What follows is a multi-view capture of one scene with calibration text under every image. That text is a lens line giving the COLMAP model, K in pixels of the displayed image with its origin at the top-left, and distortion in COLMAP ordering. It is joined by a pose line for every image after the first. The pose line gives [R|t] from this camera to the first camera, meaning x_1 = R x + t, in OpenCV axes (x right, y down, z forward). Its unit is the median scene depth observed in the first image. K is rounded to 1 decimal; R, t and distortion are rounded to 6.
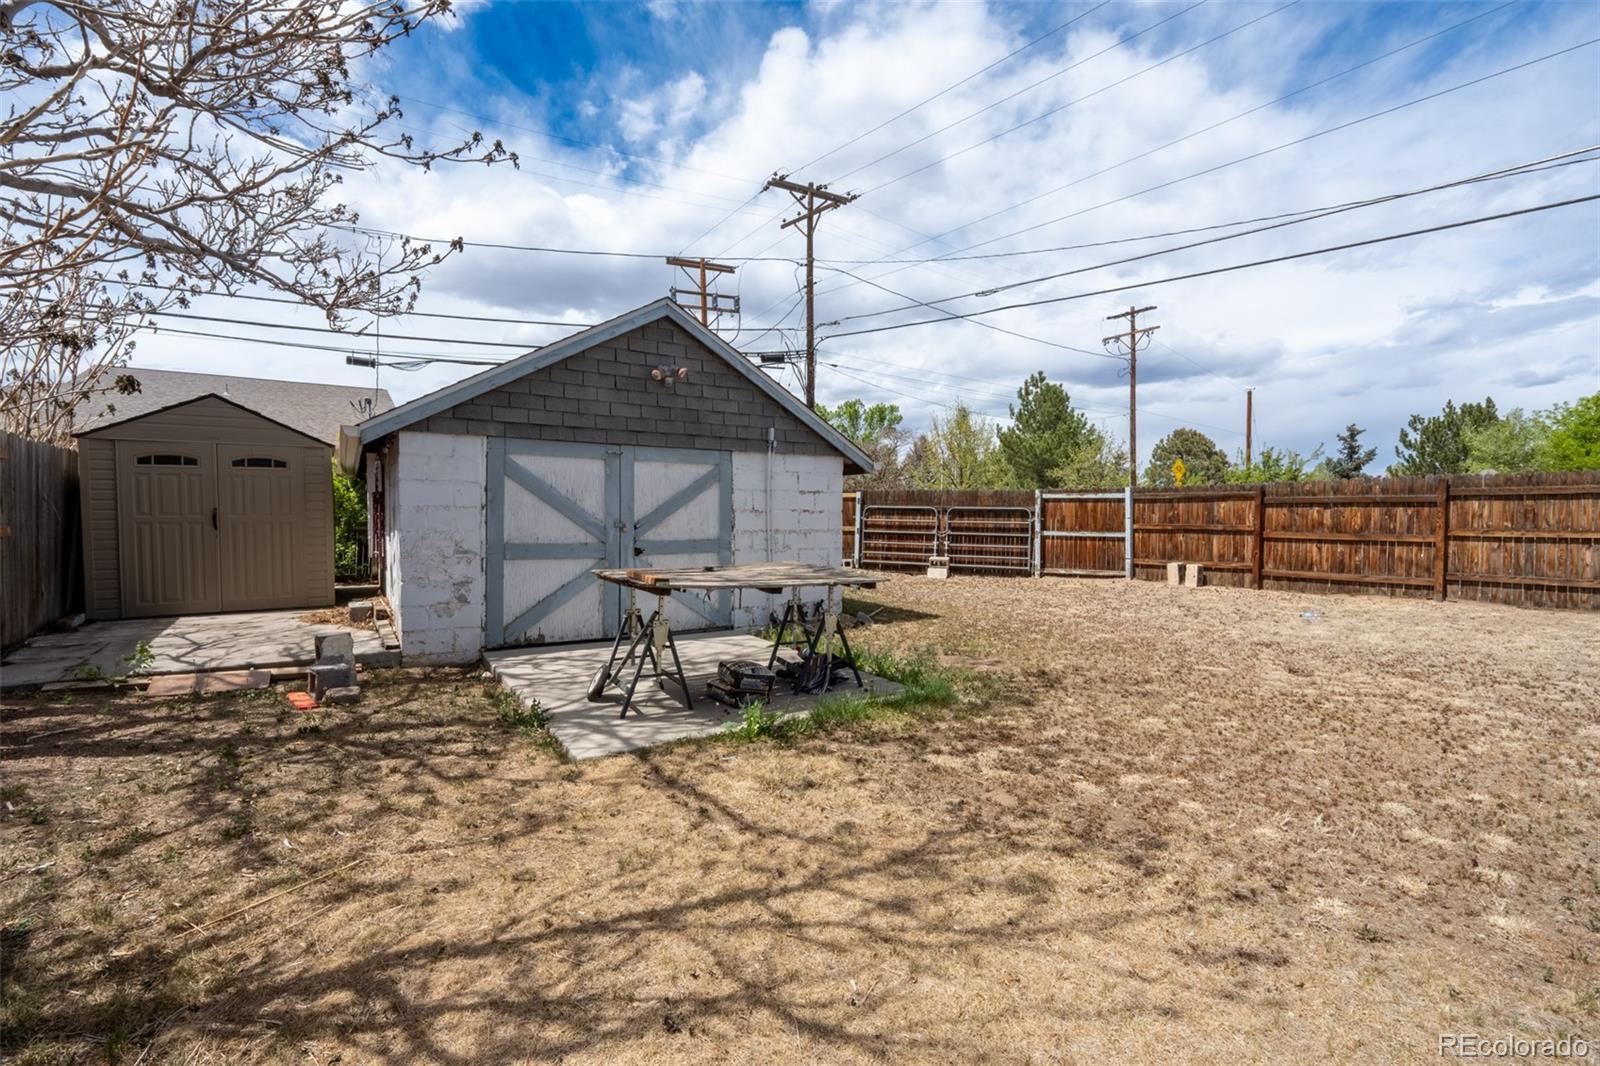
lens RADIAL K [[705.6, 0, 784.8], [0, 705.6, 521.5], [0, 0, 1]] dist [-0.010915, 0.002915]
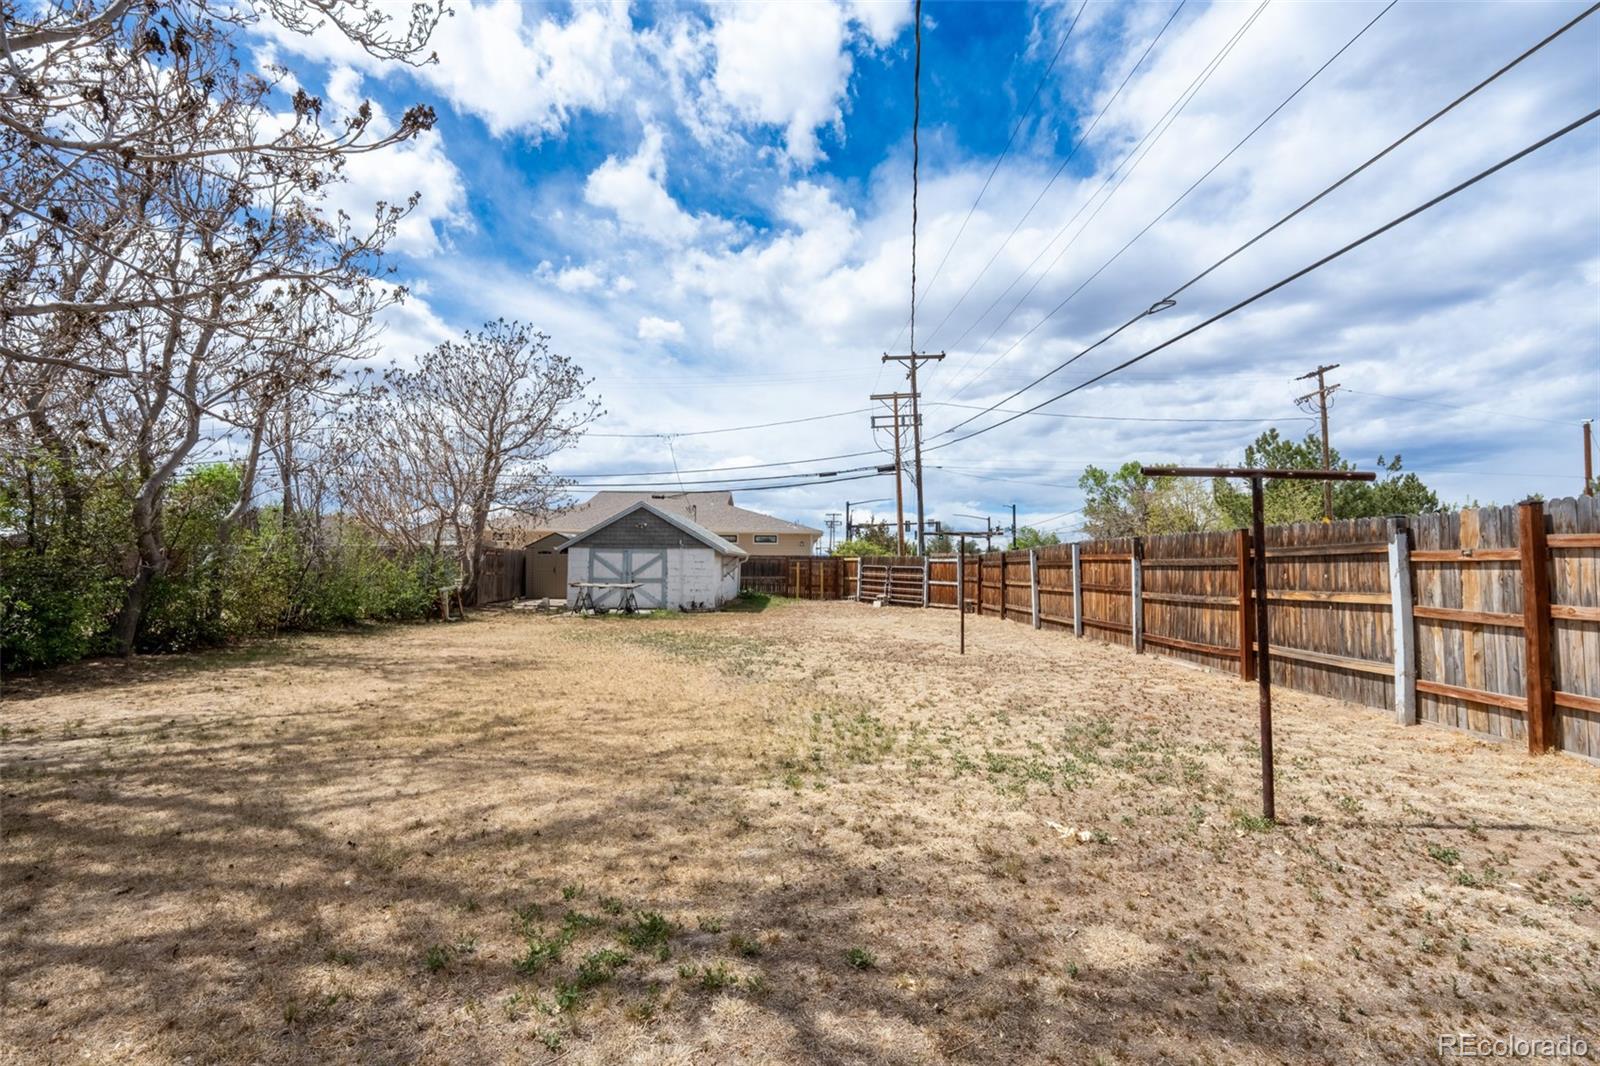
lens RADIAL K [[705.6, 0, 794.8], [0, 705.6, 533.7], [0, 0, 1]] dist [-0.010915, 0.002915]
pose [[0.826023, -0.024233, -0.563116, 2.023832], [-0.009745, 0.998312, -0.057256, 0.001579], [0.563553, 0.052782, 0.824392, -1.125358]]
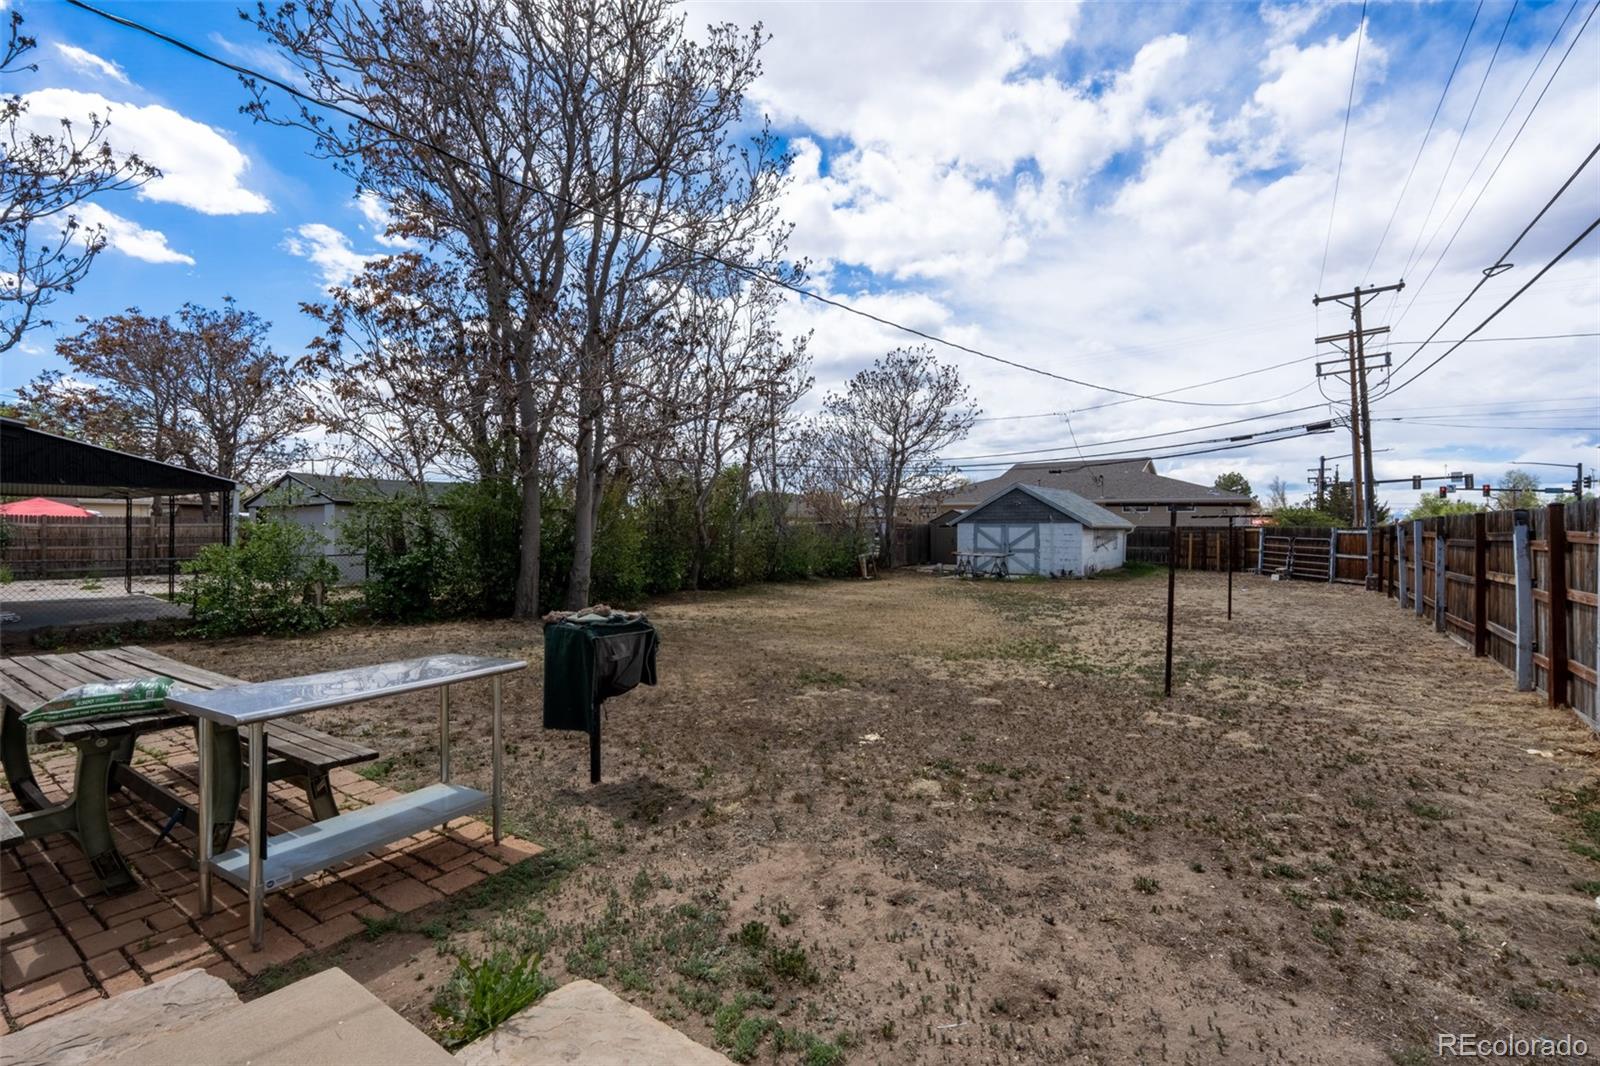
lens RADIAL K [[705.6, 0, 793.3], [0, 705.6, 544.7], [0, 0, 1]] dist [-0.010915, 0.002915]
pose [[0.351267, 0.016609, -0.936128, 2.669879], [-0.011004, 0.999847, 0.013610, -0.028811], [0.936211, 0.005520, 0.351396, -1.283557]]
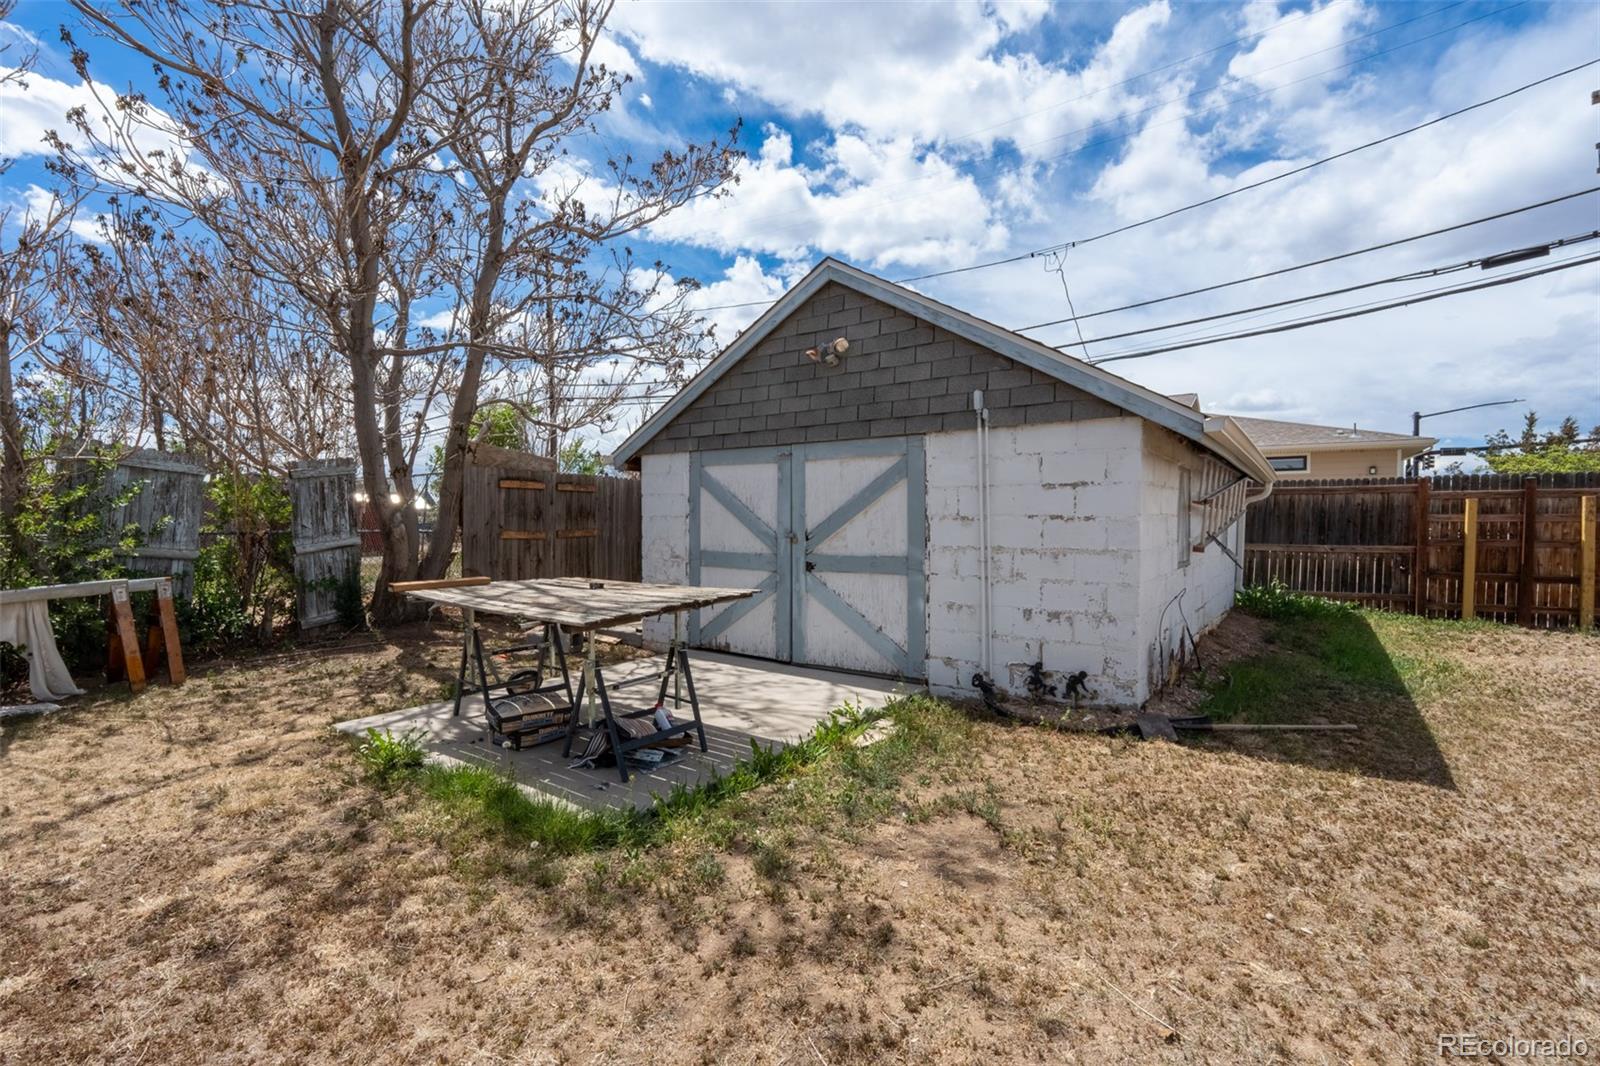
lens RADIAL K [[705.6, 0, 800.2], [0, 705.6, 530.0], [0, 0, 1]] dist [-0.010915, 0.002915]
pose [[0.384048, 0.005500, -0.923297, 0.534375], [-0.011346, 0.999935, 0.001237, -0.002550], [0.923243, 0.010001, 0.384086, 0.612514]]
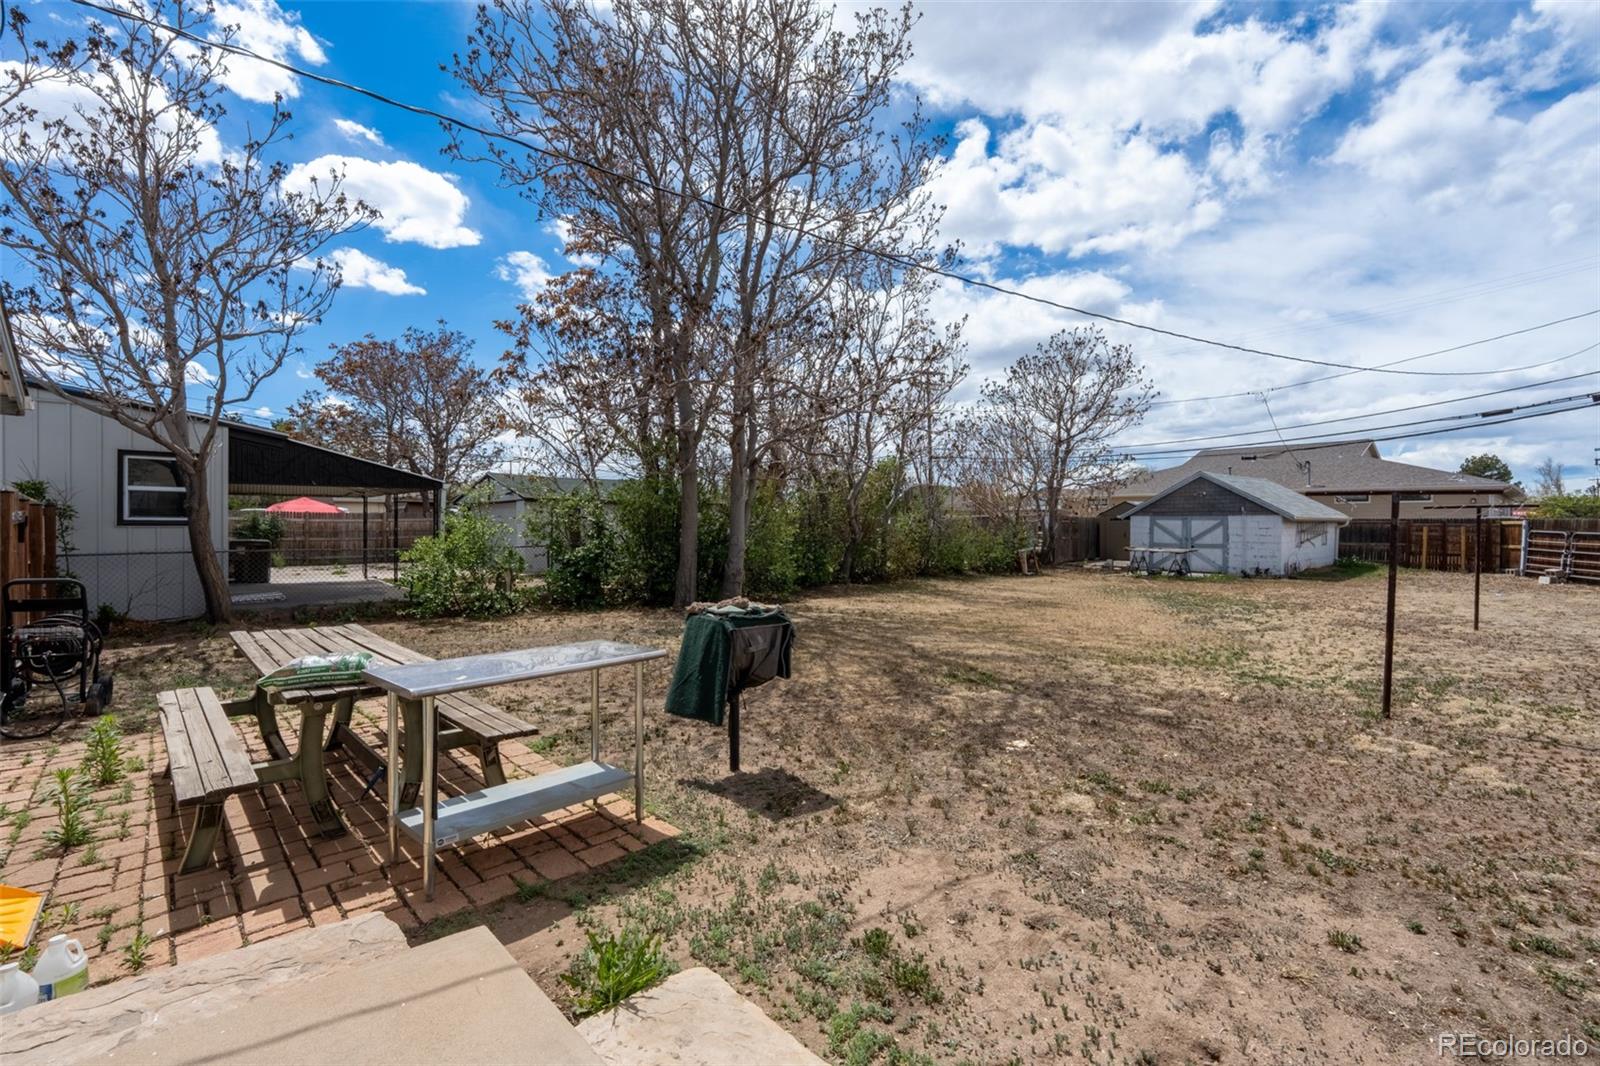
lens RADIAL K [[705.6, 0, 802.6], [0, 705.6, 539.5], [0, 0, 1]] dist [-0.010915, 0.002915]
pose [[0.139513, 0.017998, -0.990057, 2.650915], [-0.010987, 0.999801, 0.016626, -0.026204], [0.990159, 0.008558, 0.139683, -1.219317]]
